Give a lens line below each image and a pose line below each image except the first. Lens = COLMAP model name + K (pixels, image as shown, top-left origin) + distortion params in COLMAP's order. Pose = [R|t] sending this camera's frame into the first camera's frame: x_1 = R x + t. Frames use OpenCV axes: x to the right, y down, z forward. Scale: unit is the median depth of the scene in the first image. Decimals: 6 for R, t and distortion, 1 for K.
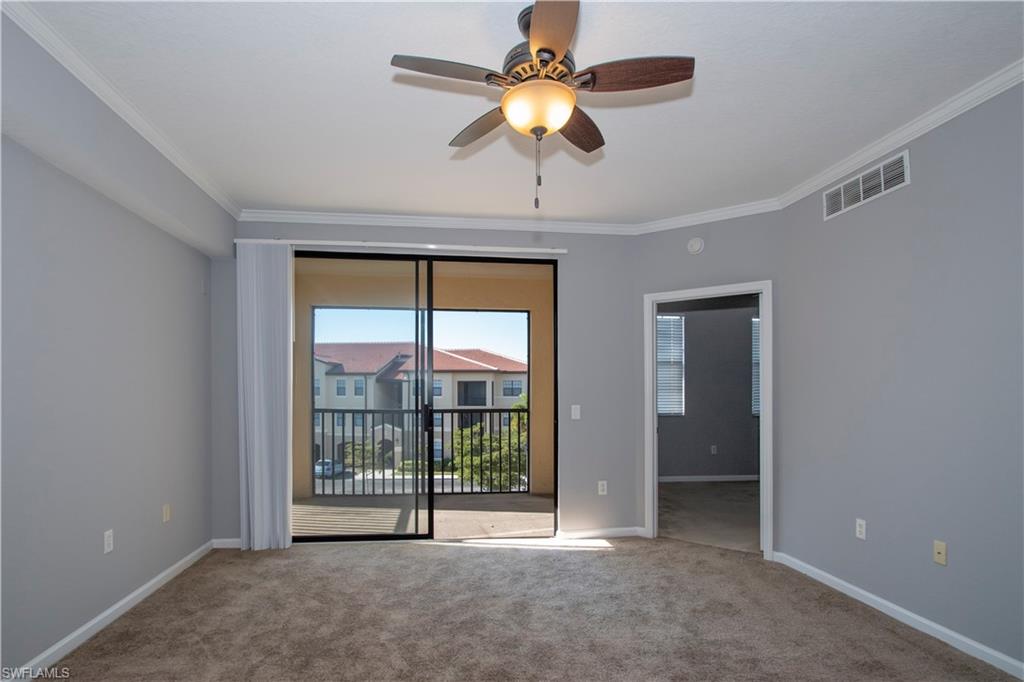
lens RADIAL K [[529.4, 0, 498.6], [0, 529.4, 385.9], [0, 0, 1]] dist [-0.001747, -0.000920]
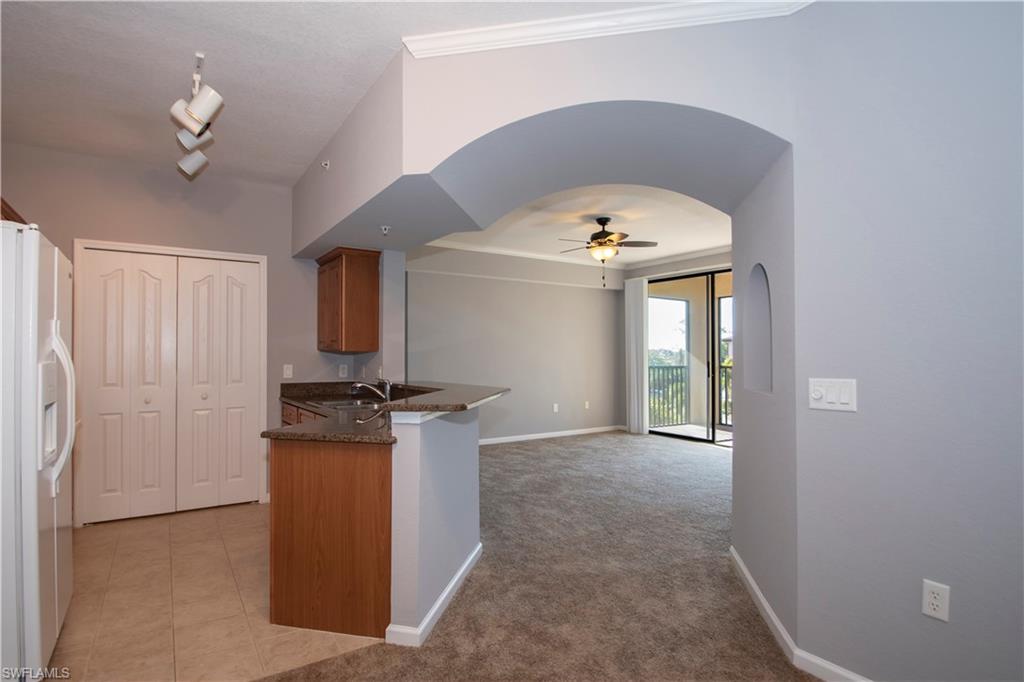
lens RADIAL K [[509.3, 0, 484.0], [0, 509.3, 347.3], [0, 0, 1]] dist [-0.012493, -0.000645]
pose [[0.412811, -0.016722, -0.910663, 1.013755], [0.012623, 0.999840, -0.012637, -0.000162], [0.910729, -0.006278, 0.412956, -0.300440]]
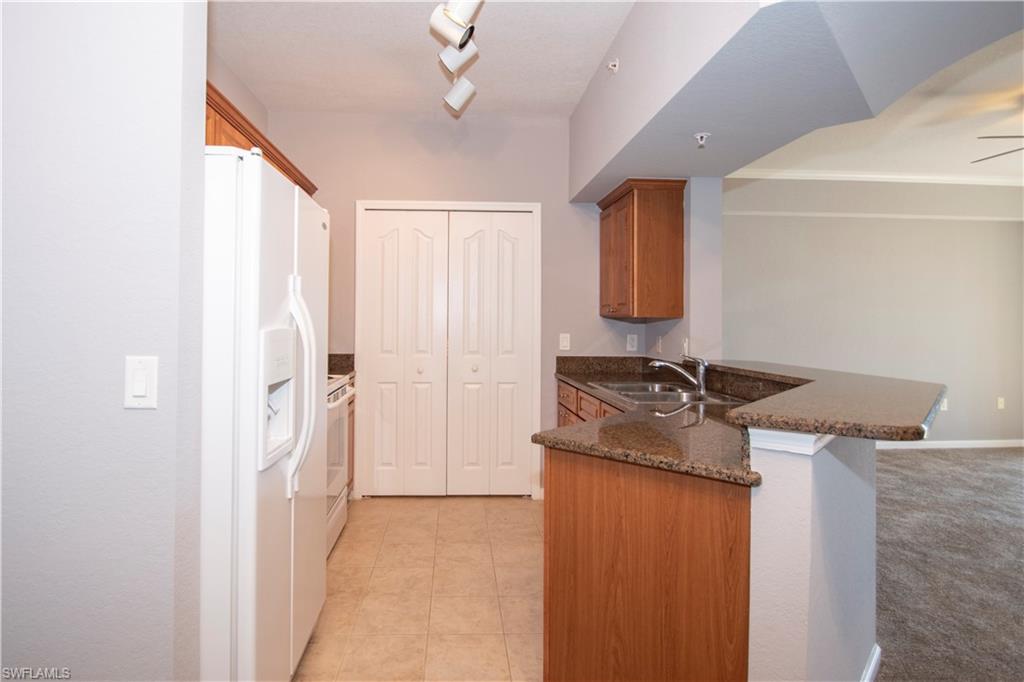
lens RADIAL K [[549.4, 0, 482.4], [0, 549.4, 310.8], [0, 0, 1]] dist [-0.002831, -0.016906]
pose [[-0.085395, -0.022816, -0.996086, 0.844344], [0.003823, 0.999723, -0.023227, -0.000120], [0.996340, -0.005792, -0.085284, -0.295762]]
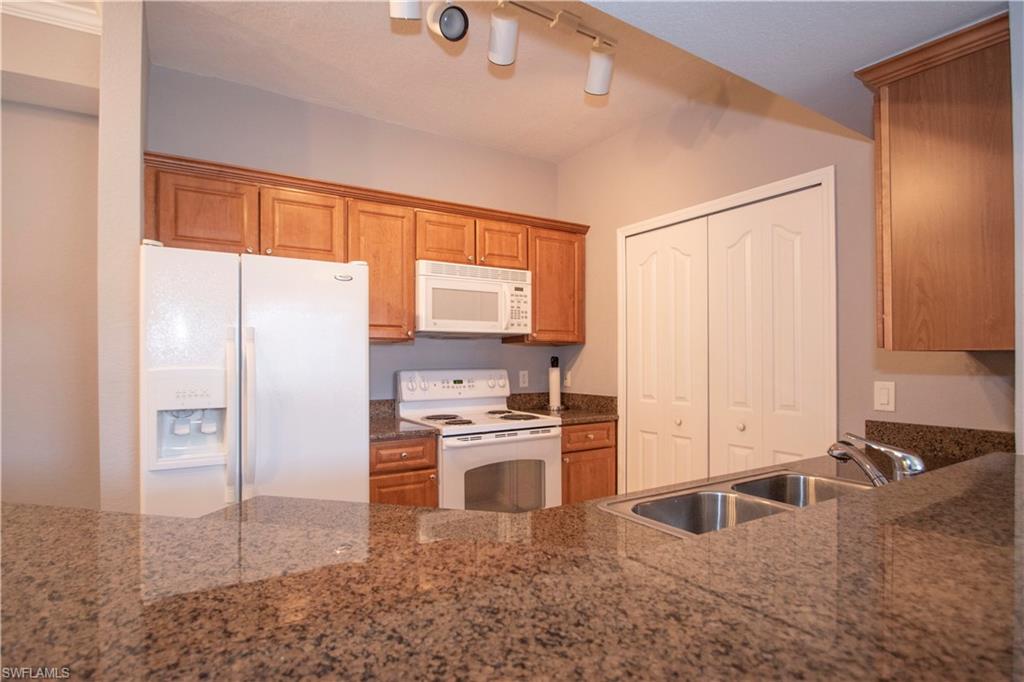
lens RADIAL K [[518.0, 0, 500.5], [0, 518.0, 360.8], [0, 0, 1]] dist [-0.002033, -0.000681]
pose [[-0.904020, -0.001187, -0.427489, 0.483679], [0.002882, 0.999957, -0.008871, 0.000764], [0.427481, -0.009251, -0.903977, 0.025512]]
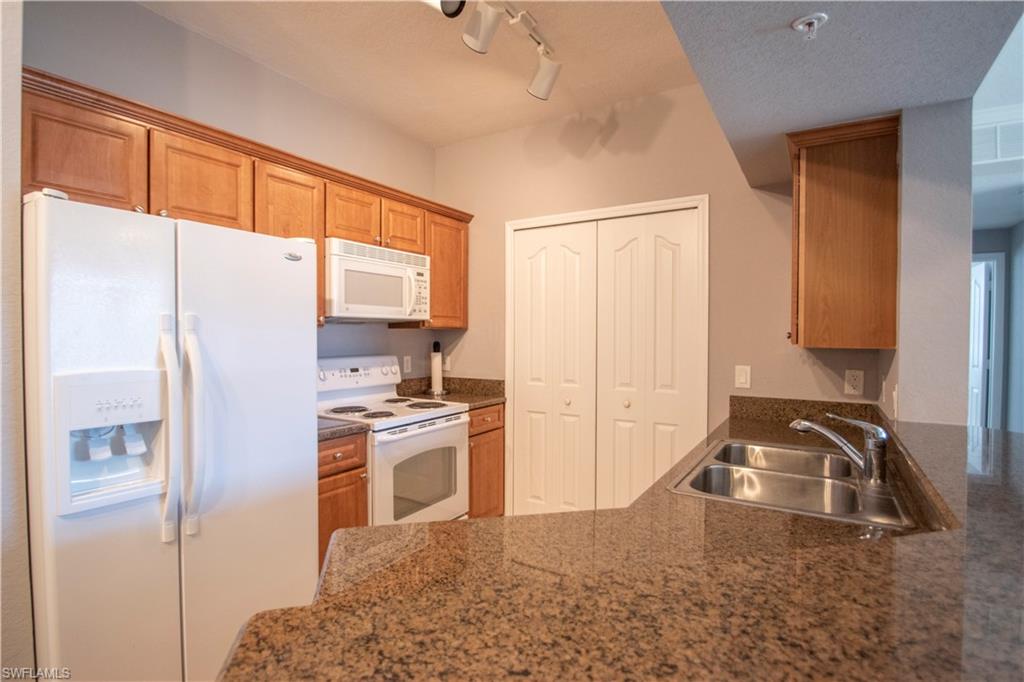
lens RADIAL K [[507.8, 0, 499.1], [0, 507.8, 347.1], [0, 0, 1]] dist [-0.001561, -0.000734]
pose [[-0.635310, 0.012197, -0.772161, 0.615138], [0.003424, 0.999910, 0.012977, -0.014119], [0.772249, 0.005600, -0.635295, -0.087050]]
